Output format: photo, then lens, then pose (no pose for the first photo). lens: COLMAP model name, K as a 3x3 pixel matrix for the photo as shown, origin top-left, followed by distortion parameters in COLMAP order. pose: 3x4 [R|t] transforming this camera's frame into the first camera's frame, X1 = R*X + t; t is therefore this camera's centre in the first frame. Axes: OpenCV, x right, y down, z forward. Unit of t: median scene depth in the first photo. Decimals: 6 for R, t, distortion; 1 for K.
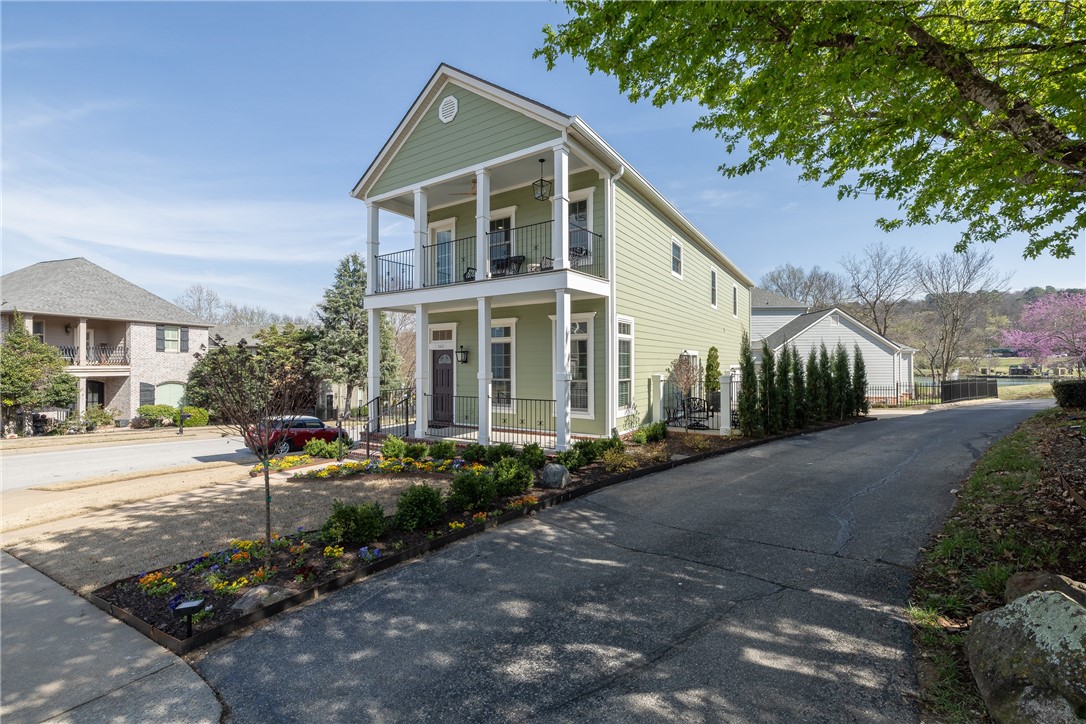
lens RADIAL K [[460.2, 0, 543.0], [0, 460.2, 362.0], [0, 0, 1]] dist [0.001083, 0.000090]
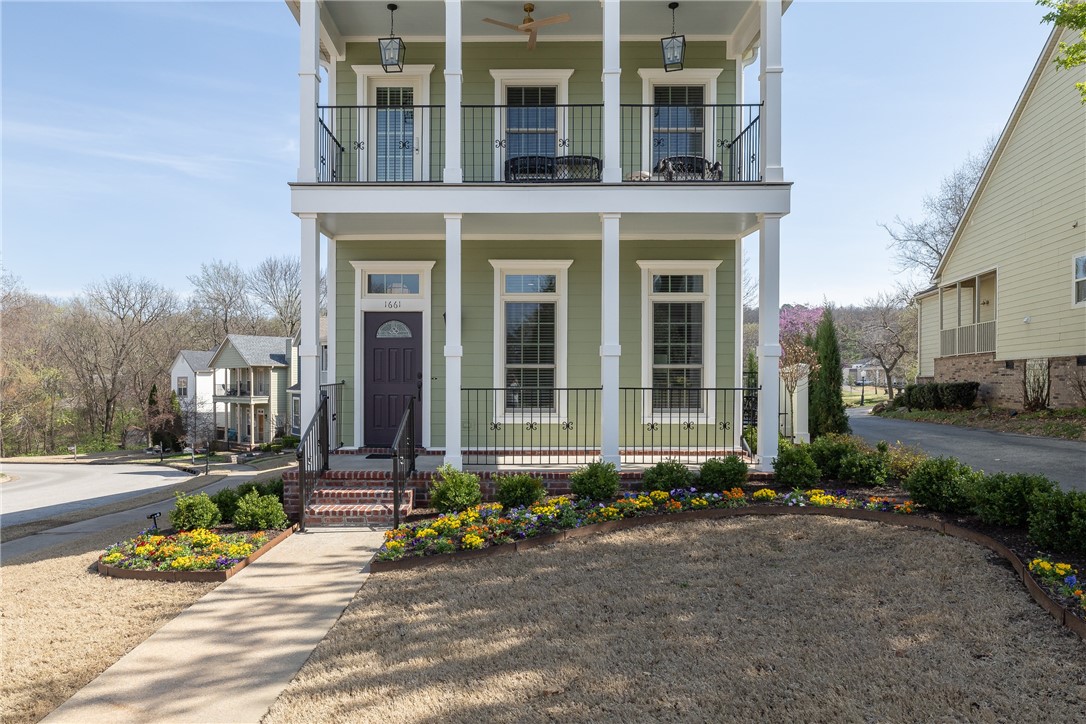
lens RADIAL K [[714.1, 0, 524.1], [0, 714.1, 381.6], [0, 0, 1]] dist [0.000793, -0.000191]
pose [[0.835227, -0.001583, 0.549903, -0.600471], [-0.002331, 0.999977, 0.006418, 0.052574], [-0.549901, -0.006642, 0.835204, 0.261443]]
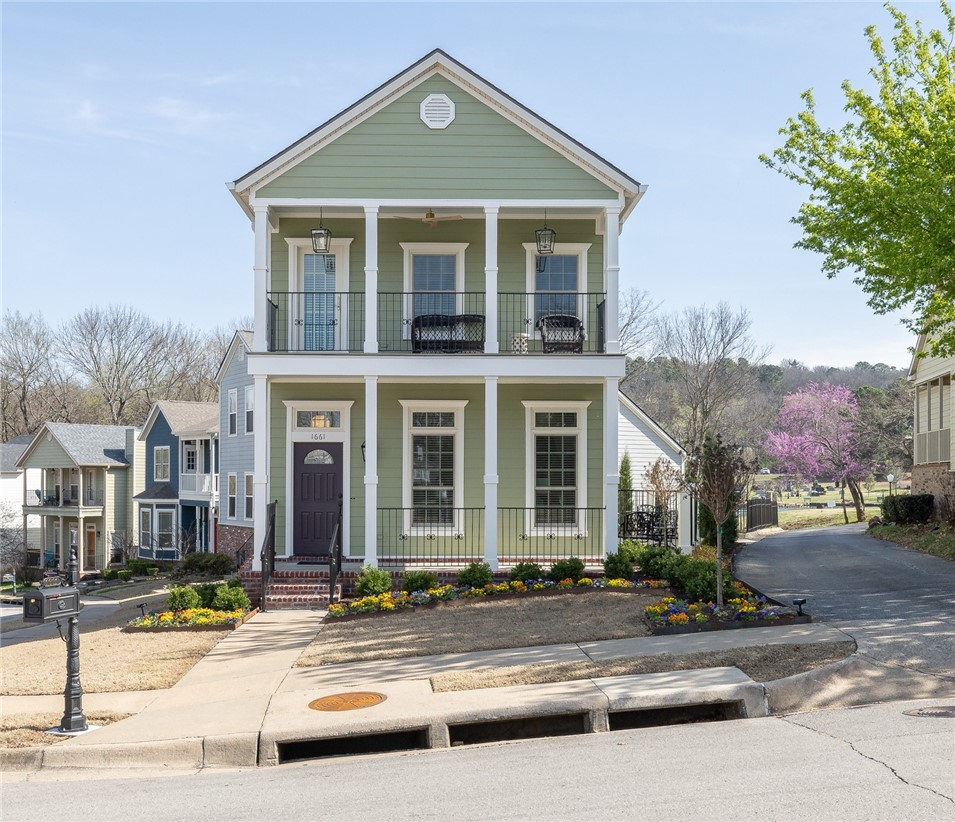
lens RADIAL K [[1078.4, 0, 476.8], [0, 1078.4, 481.0], [0, 0, 1]] dist [0.003745, 0.004491]
pose [[0.824350, -0.000043, 0.566080, -0.970320], [-0.003350, 0.999982, 0.004954, 0.019353], [-0.566070, -0.005980, 0.824335, -0.376897]]
